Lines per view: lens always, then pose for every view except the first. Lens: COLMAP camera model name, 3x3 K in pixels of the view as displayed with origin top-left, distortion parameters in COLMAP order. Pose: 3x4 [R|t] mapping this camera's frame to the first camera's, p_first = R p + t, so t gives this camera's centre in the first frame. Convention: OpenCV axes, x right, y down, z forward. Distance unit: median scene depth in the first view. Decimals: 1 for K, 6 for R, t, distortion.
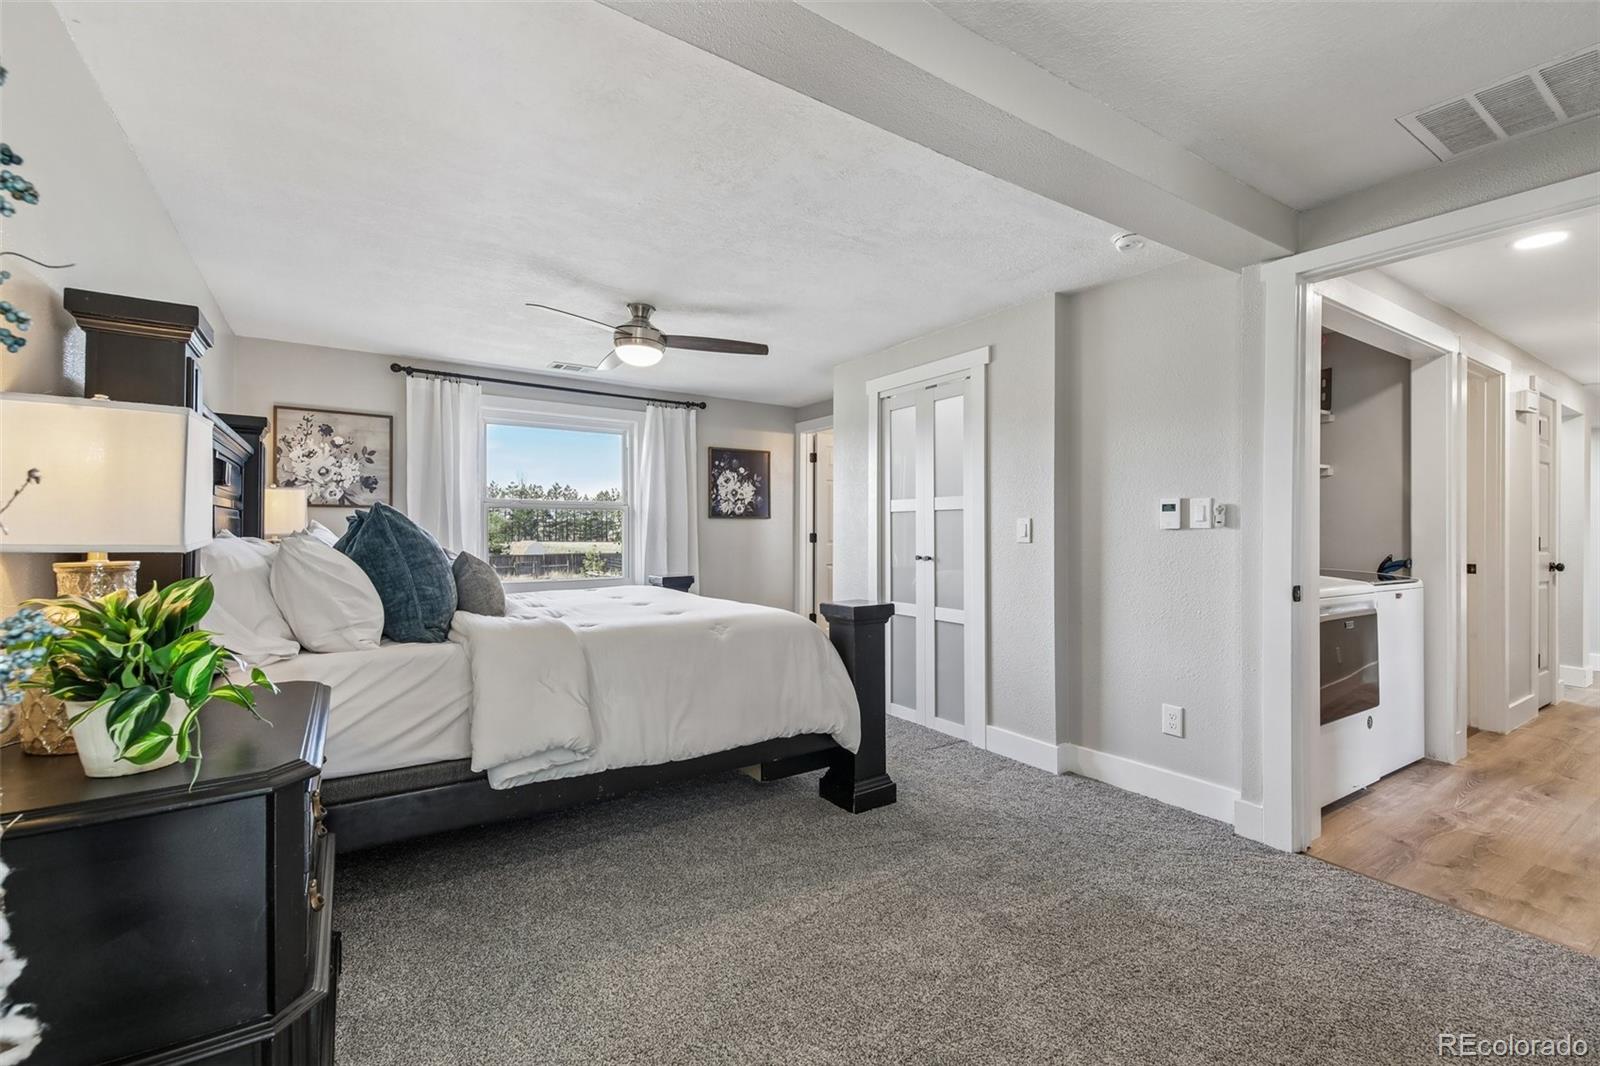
lens RADIAL K [[675.4, 0, 791.5], [0, 675.4, 527.2], [0, 0, 1]] dist [0.045918, -0.020586]
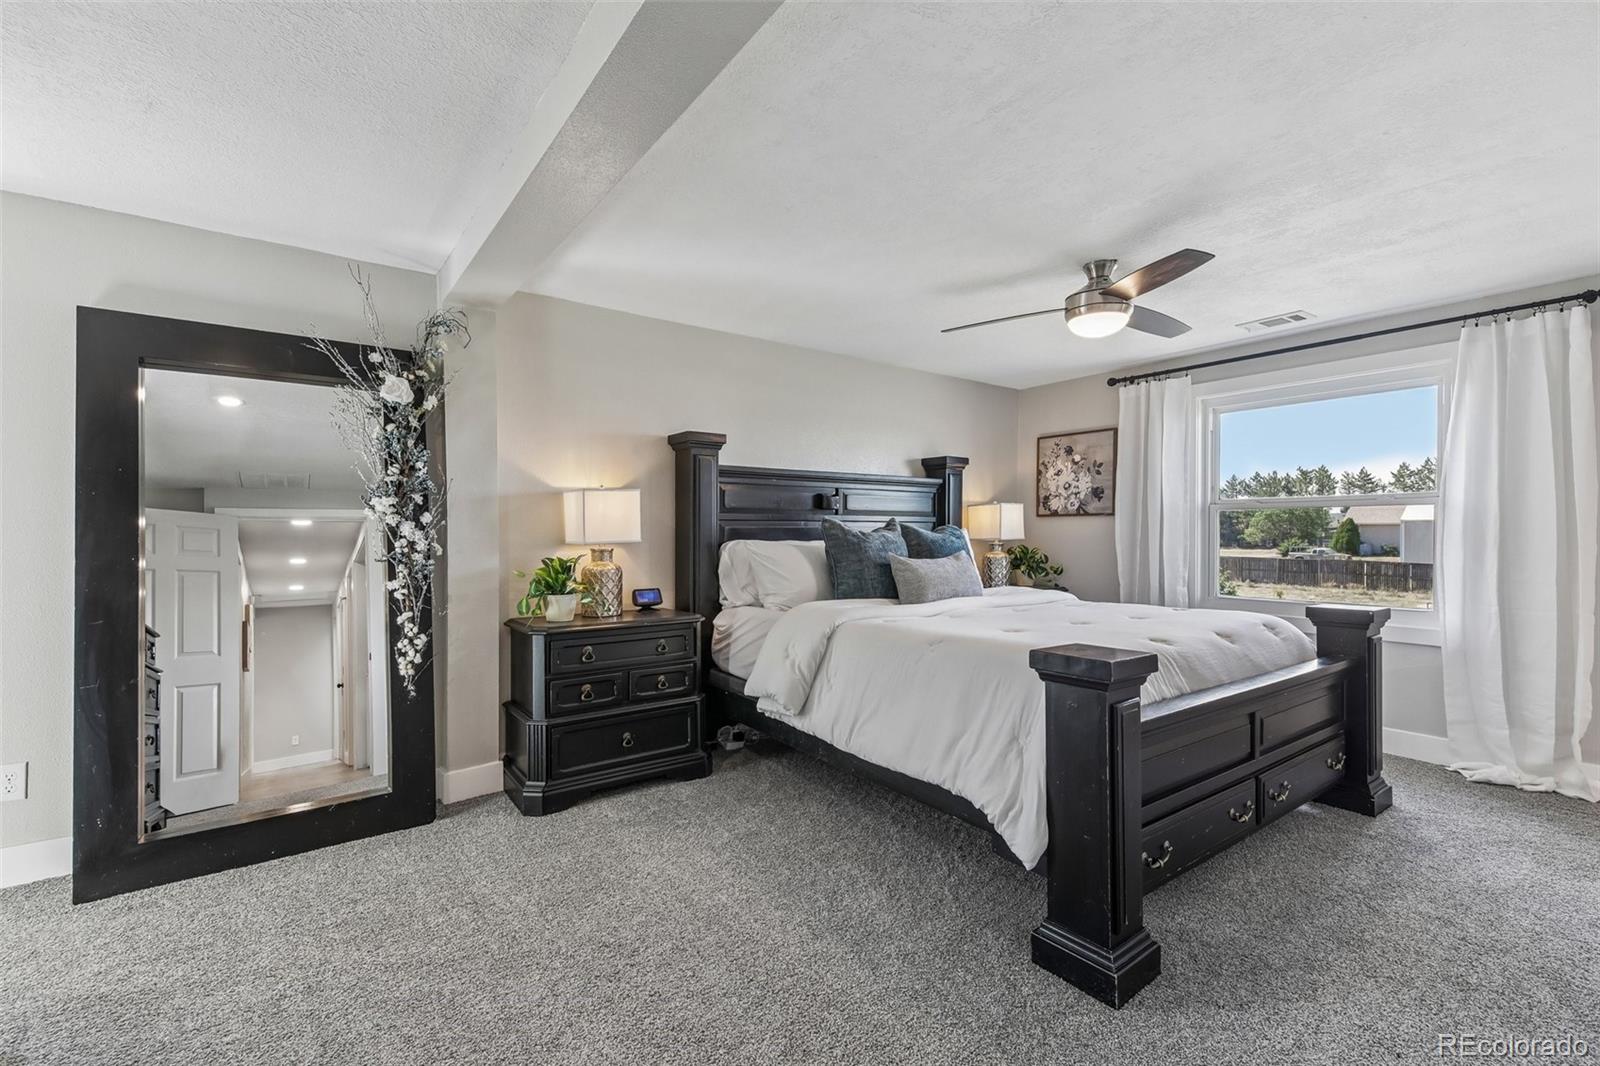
lens RADIAL K [[701.4, 0, 800.0], [0, 701.4, 533.0], [0, 0, 1]] dist [0.049397, -0.023802]
pose [[0.051850, -0.006829, -0.998632, 0.500235], [0.002662, 0.999974, -0.006700, 0.006094], [0.998651, -0.002311, 0.051866, 0.477172]]
